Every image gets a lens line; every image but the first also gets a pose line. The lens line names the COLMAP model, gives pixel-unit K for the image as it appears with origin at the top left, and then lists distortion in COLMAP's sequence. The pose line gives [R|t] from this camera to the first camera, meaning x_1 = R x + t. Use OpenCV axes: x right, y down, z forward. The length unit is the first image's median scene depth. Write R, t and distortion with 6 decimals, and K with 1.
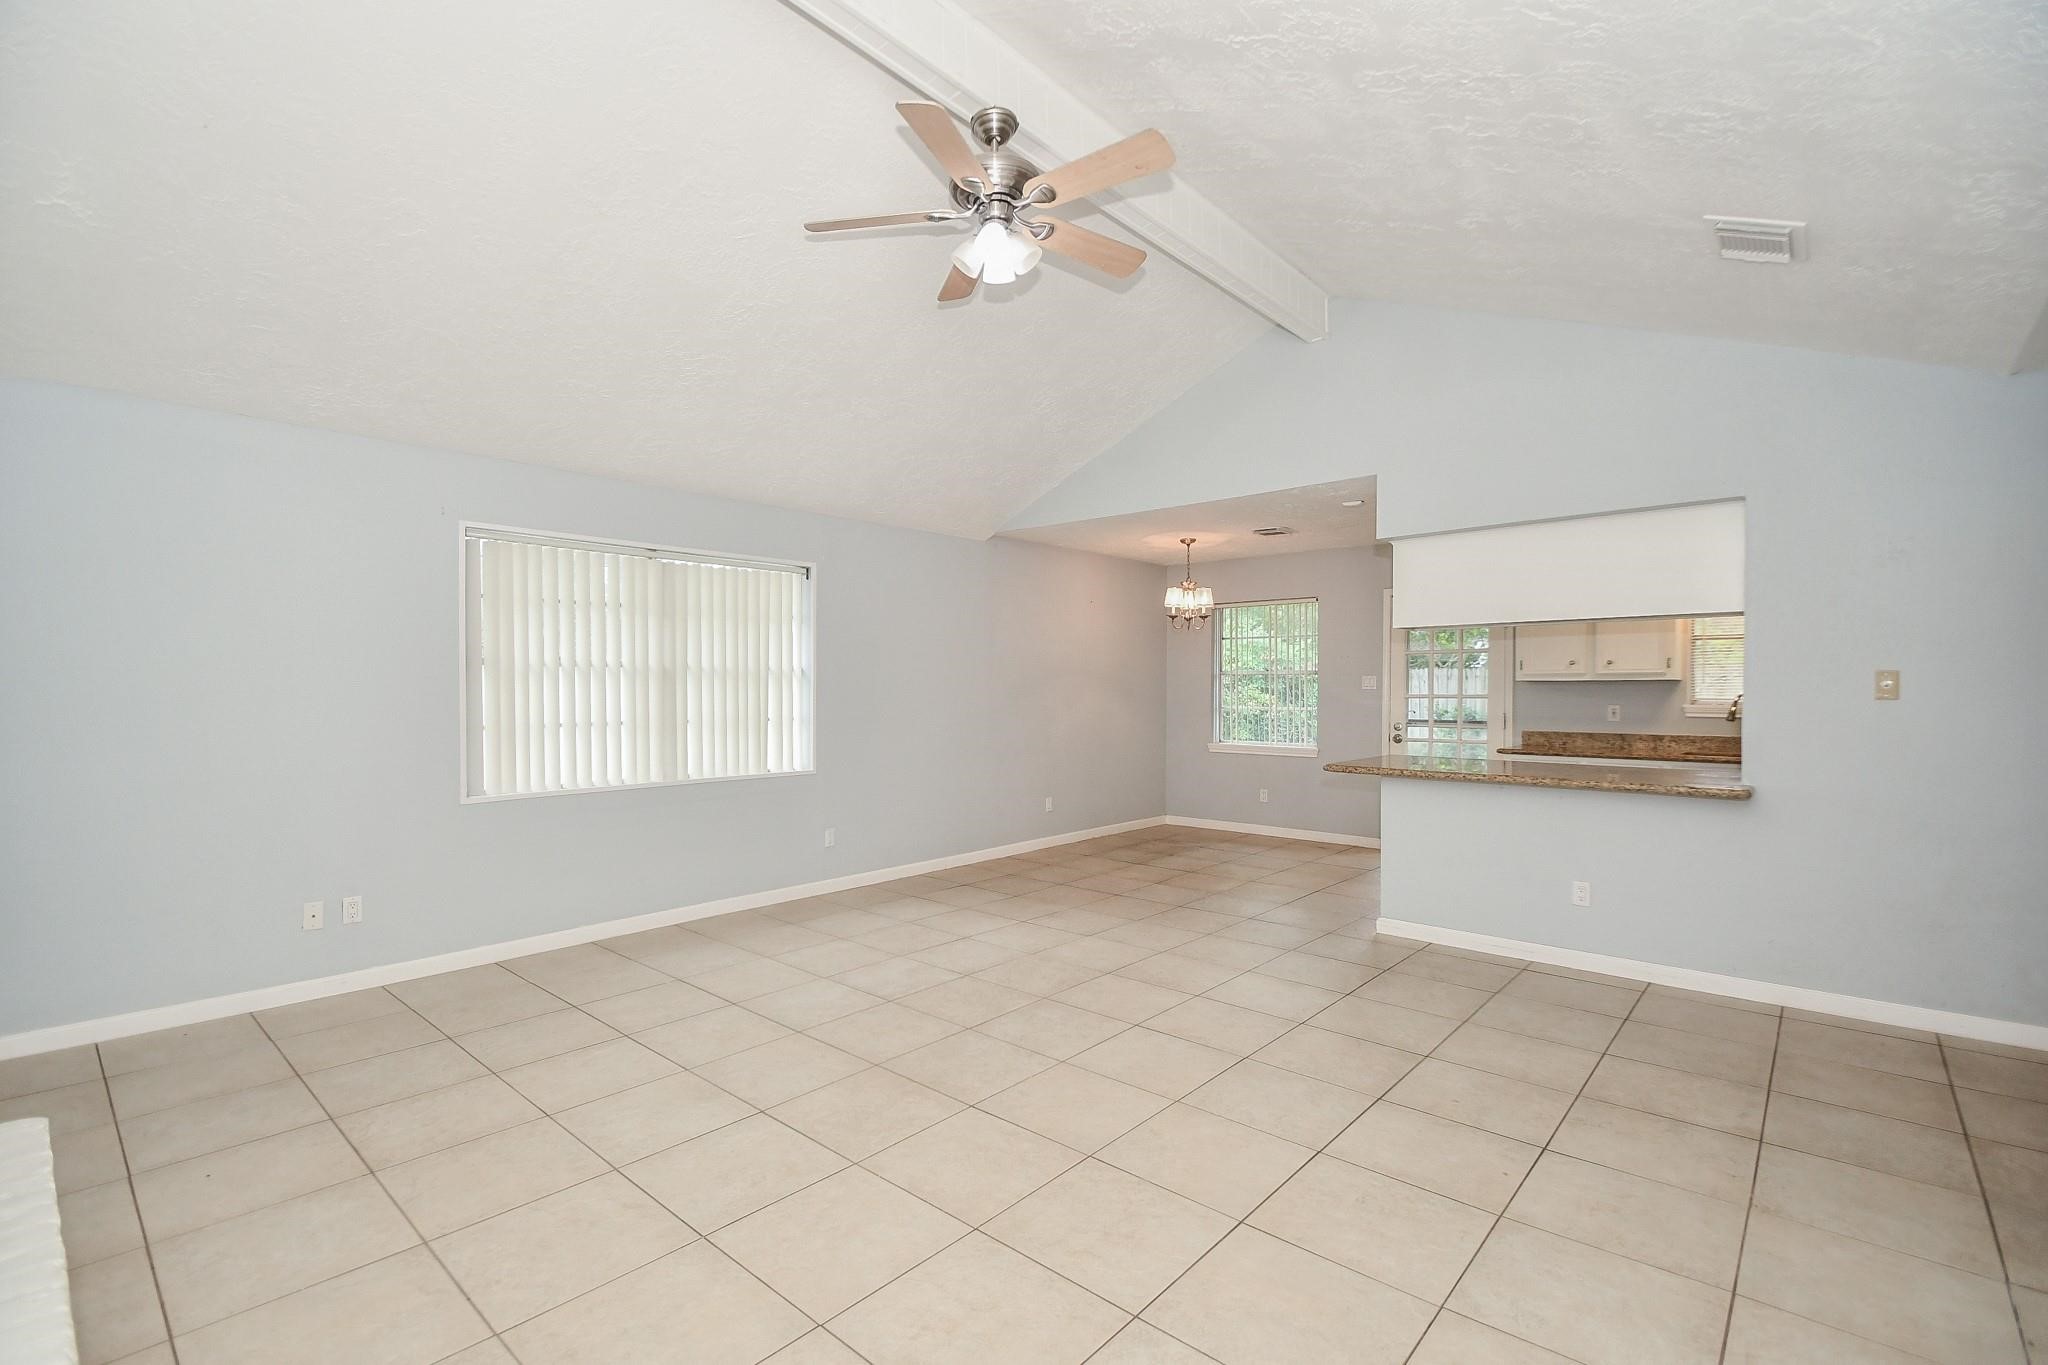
lens RADIAL K [[905.6, 0, 991.9], [0, 905.6, 706.6], [0, 0, 1]] dist [0.024253, -0.018741]
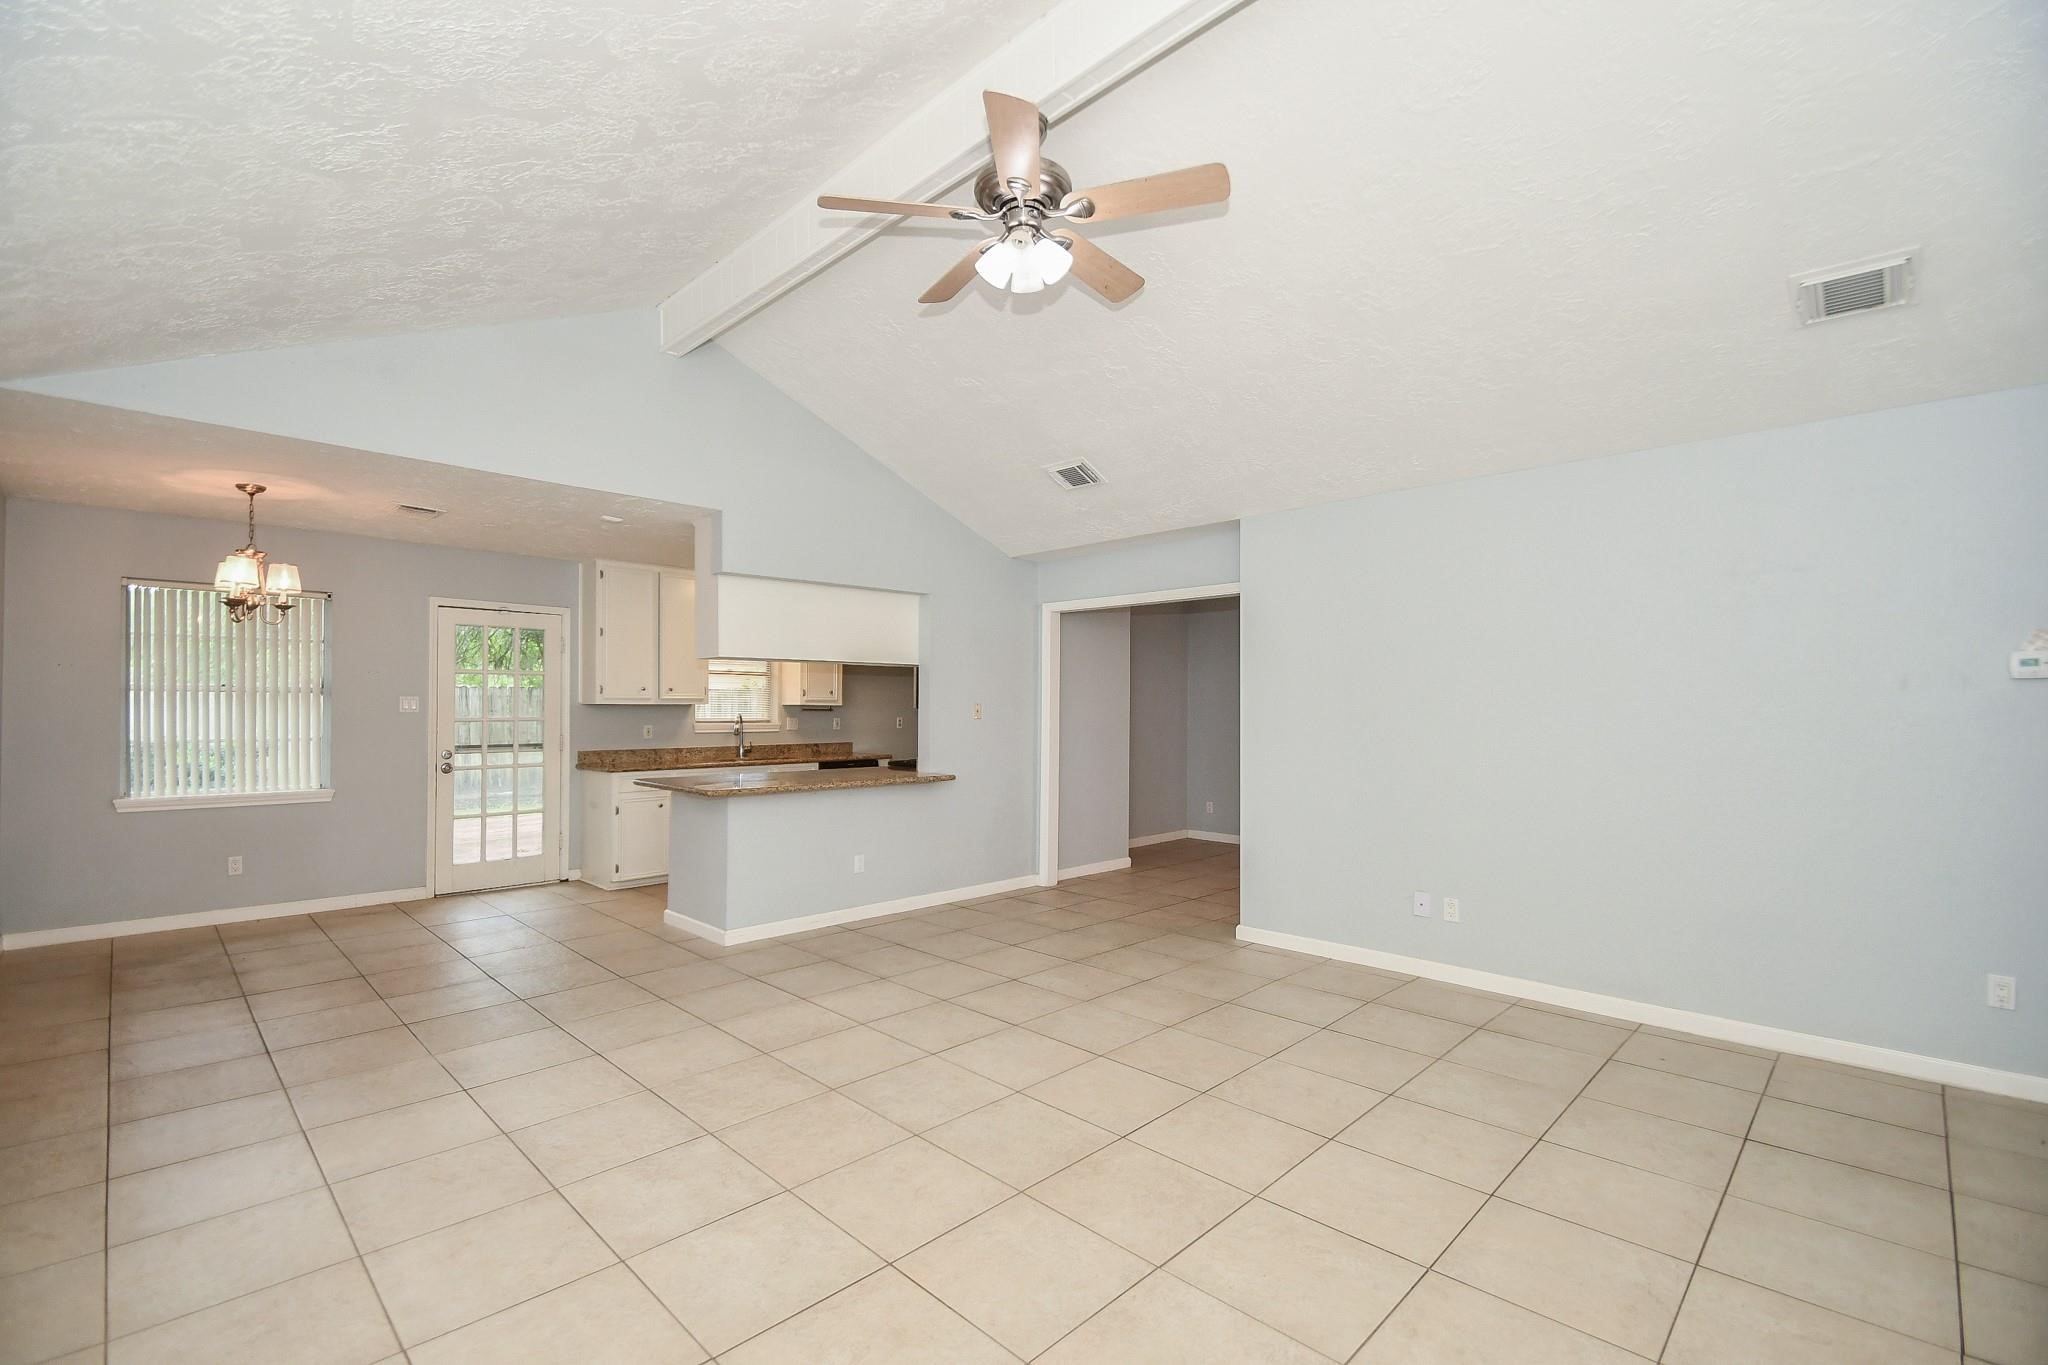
lens RADIAL K [[905.6, 0, 991.9], [0, 905.6, 706.6], [0, 0, 1]] dist [0.024253, -0.018741]
pose [[0.054510, 0.000428, 0.998513, -0.485354], [0.016487, 0.999863, -0.001328, -0.017066], [-0.998377, 0.016534, 0.054496, 0.508201]]
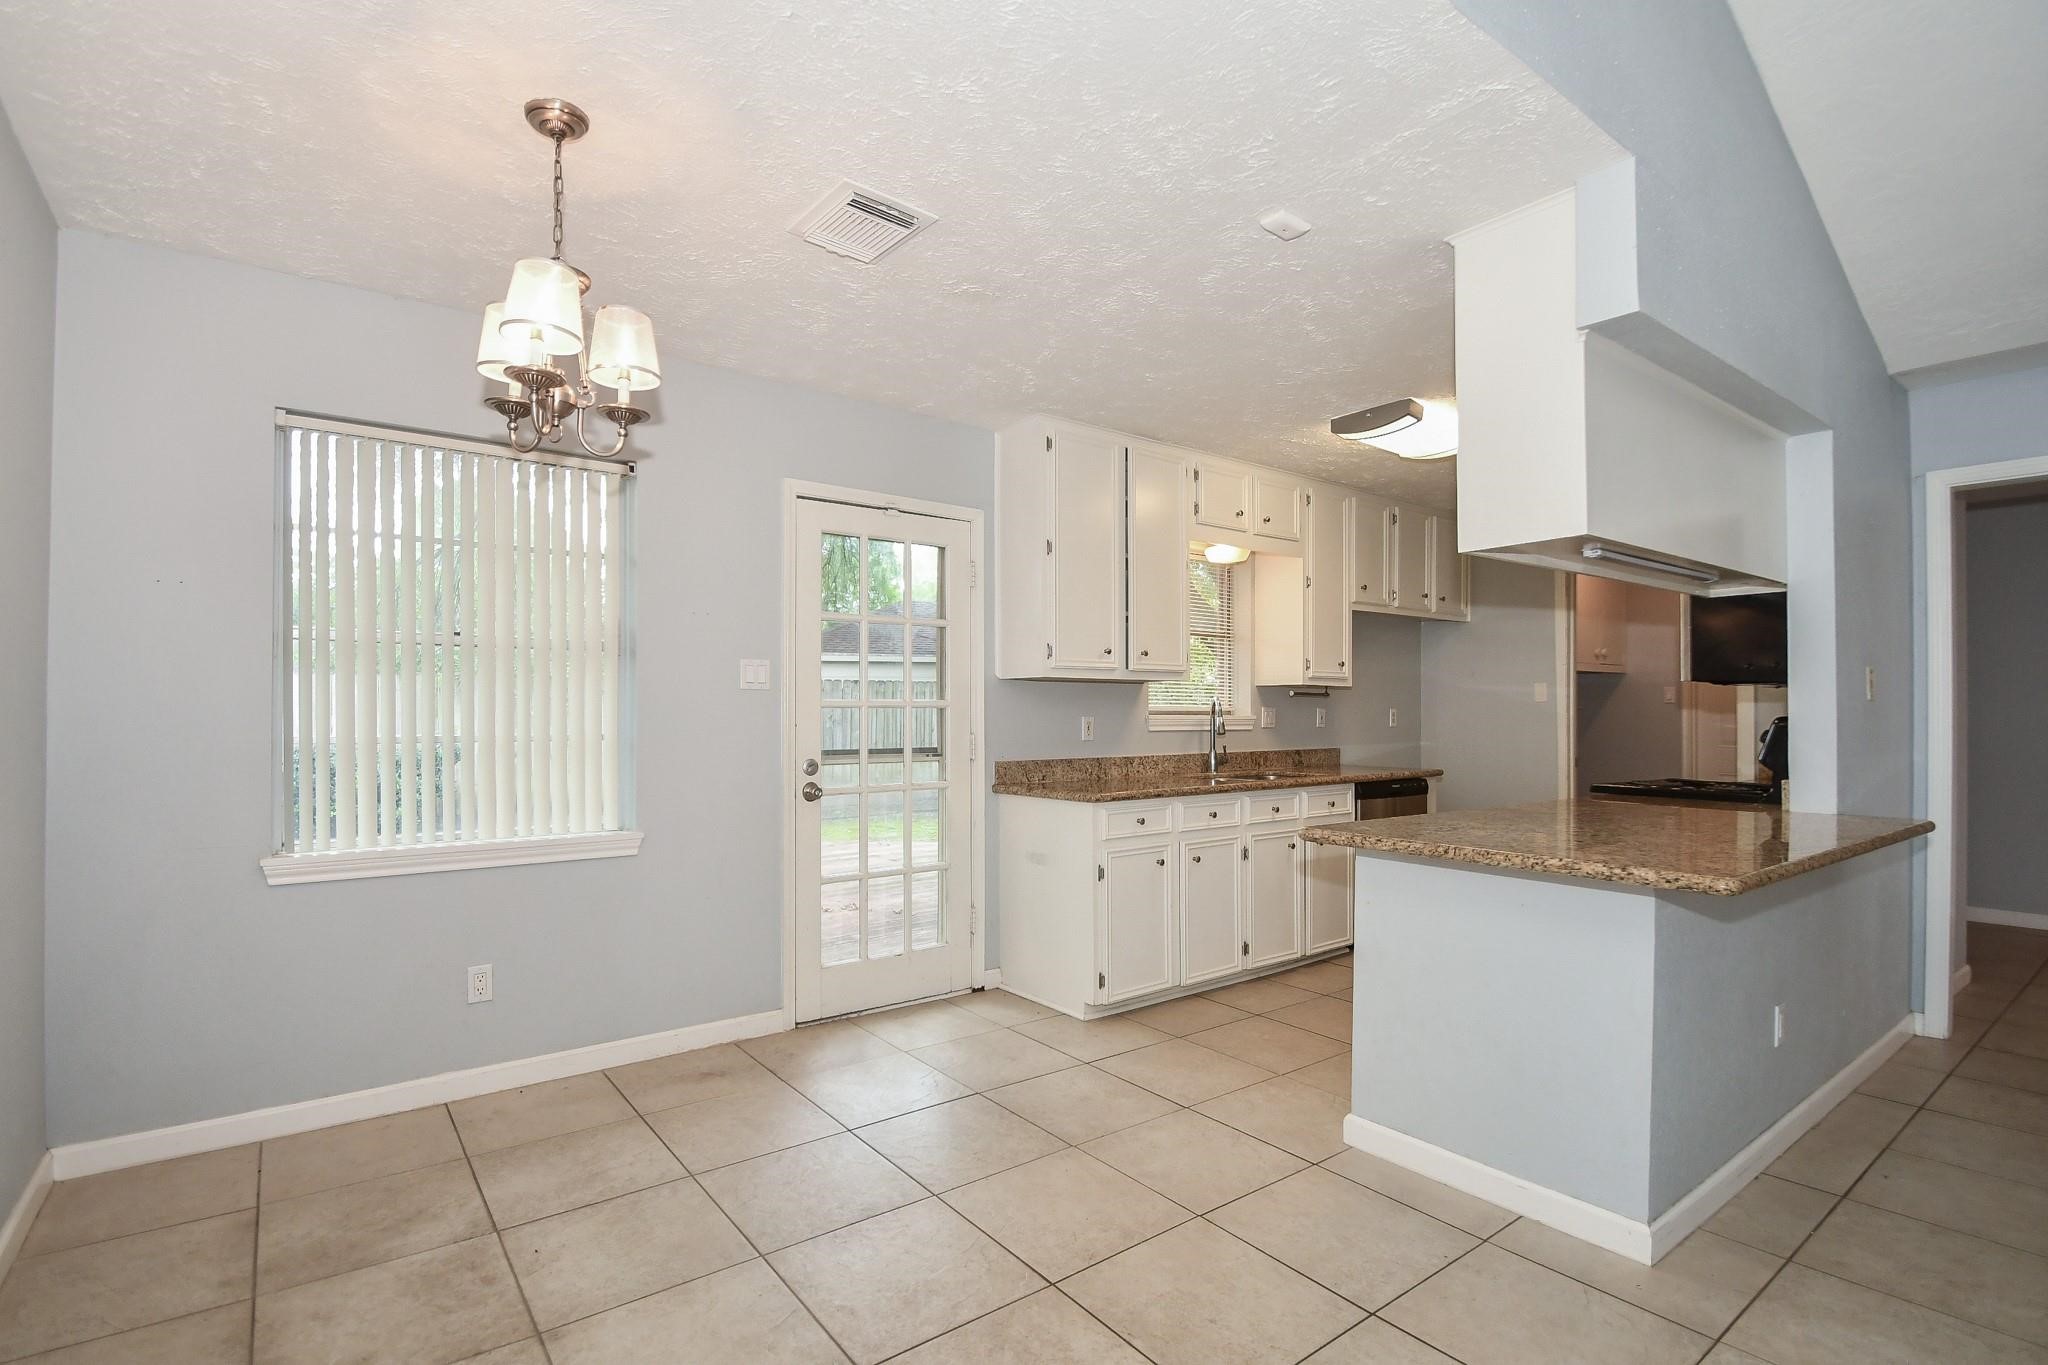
lens RADIAL K [[969.8, 0, 1001.9], [0, 969.8, 718.8], [0, 0, 1]] dist [-0.004470, -0.000371]
pose [[0.177666, -0.006786, 0.984067, -0.050750], [0.017105, 0.999846, 0.003807, -0.004034], [-0.983942, 0.016156, 0.177755, 0.966648]]
